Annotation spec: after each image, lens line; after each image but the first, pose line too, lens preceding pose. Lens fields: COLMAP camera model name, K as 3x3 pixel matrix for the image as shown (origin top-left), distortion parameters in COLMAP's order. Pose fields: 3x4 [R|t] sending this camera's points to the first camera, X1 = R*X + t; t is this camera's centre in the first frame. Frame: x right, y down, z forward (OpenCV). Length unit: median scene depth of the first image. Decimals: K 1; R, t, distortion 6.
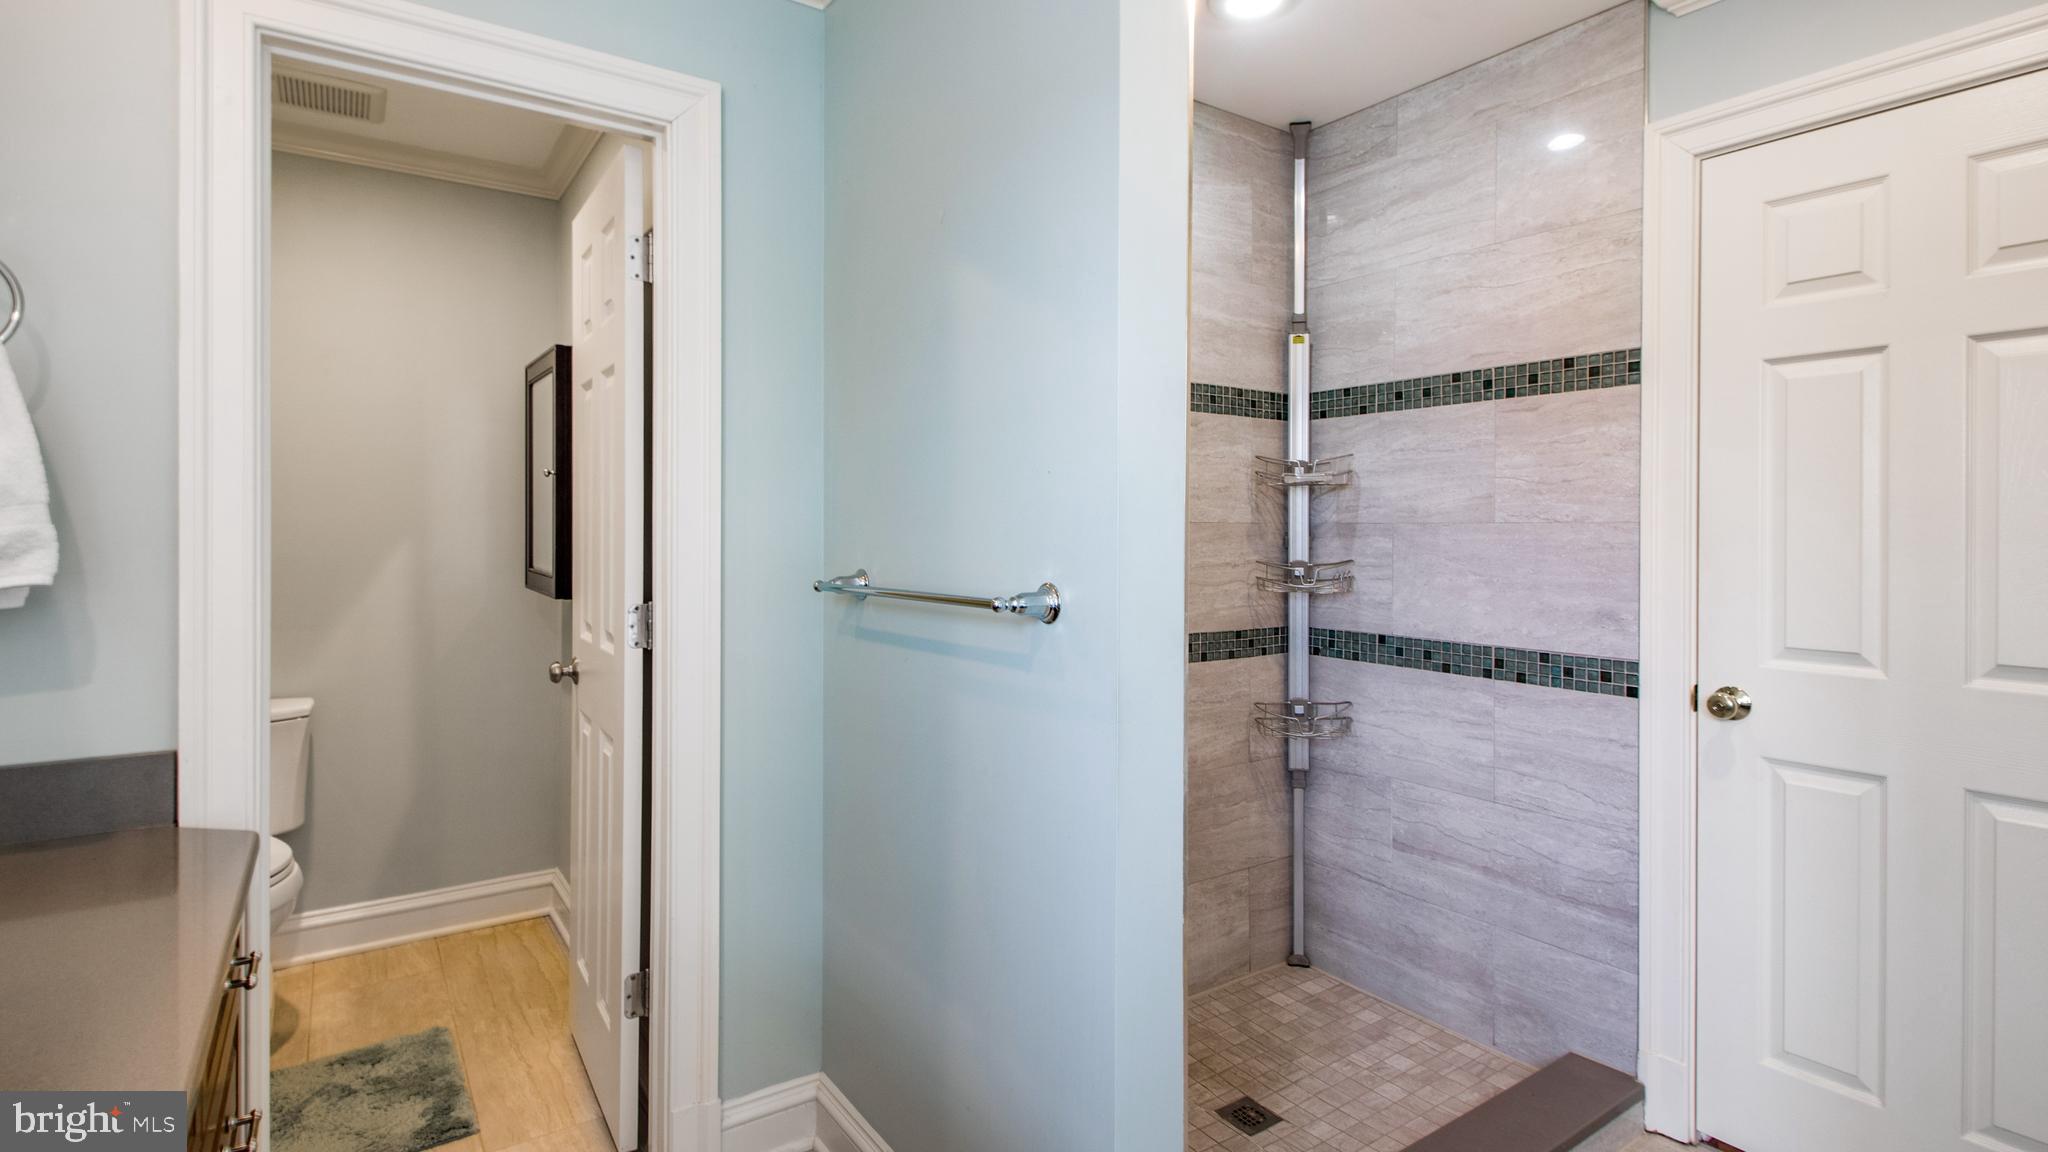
lens RADIAL K [[986.6, 0, 1019.8], [0, 986.6, 564.9], [0, 0, 1]] dist [0.014867, -0.008828]
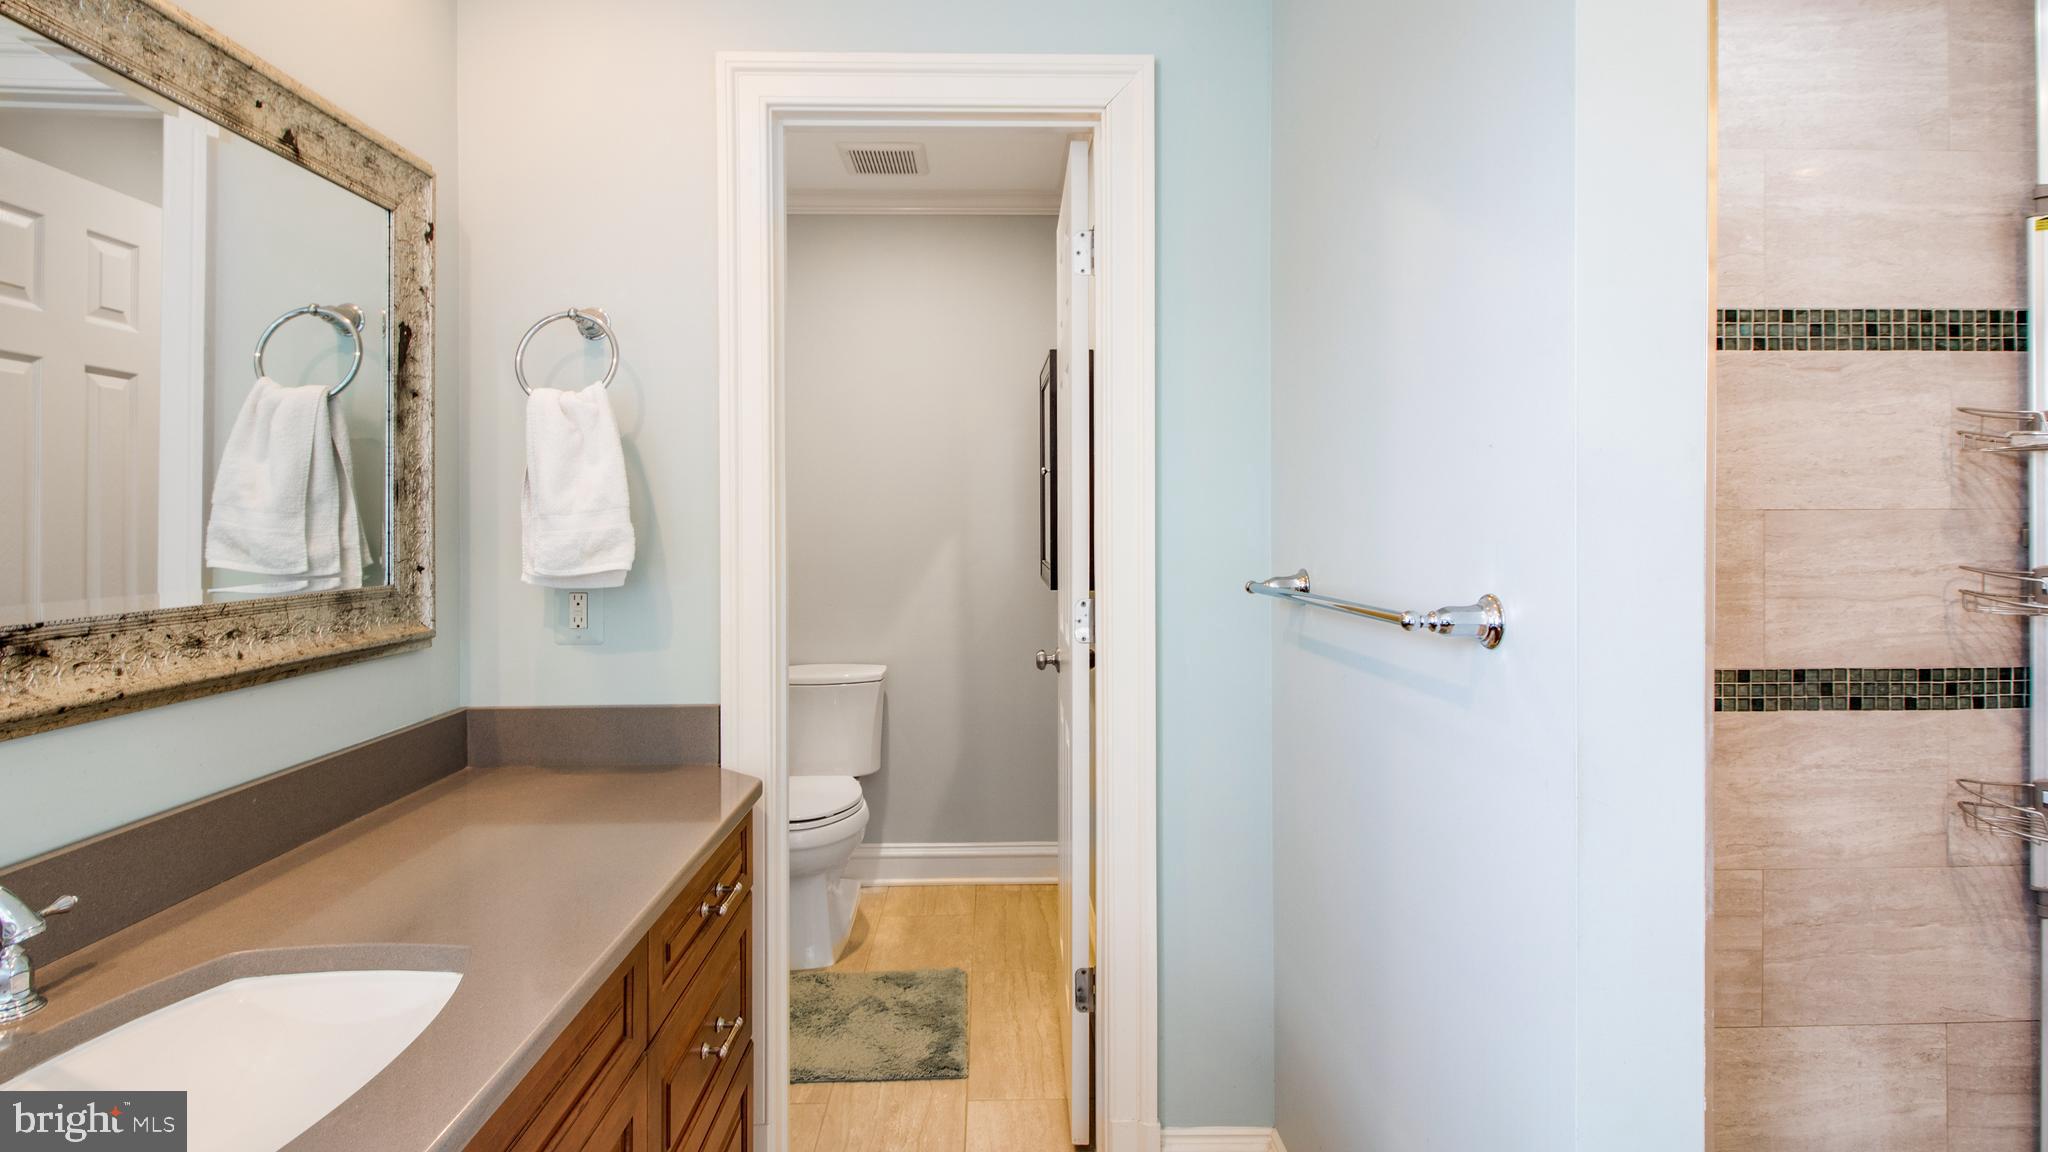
lens RADIAL K [[986.6, 0, 1015.3], [0, 986.6, 547.1], [0, 0, 1]] dist [0.014867, -0.008828]
pose [[0.836715, 0.008177, -0.547578, 0.076151], [-0.013428, 0.999894, -0.005586, -0.004581], [0.547474, 0.012027, 0.836736, 0.095968]]
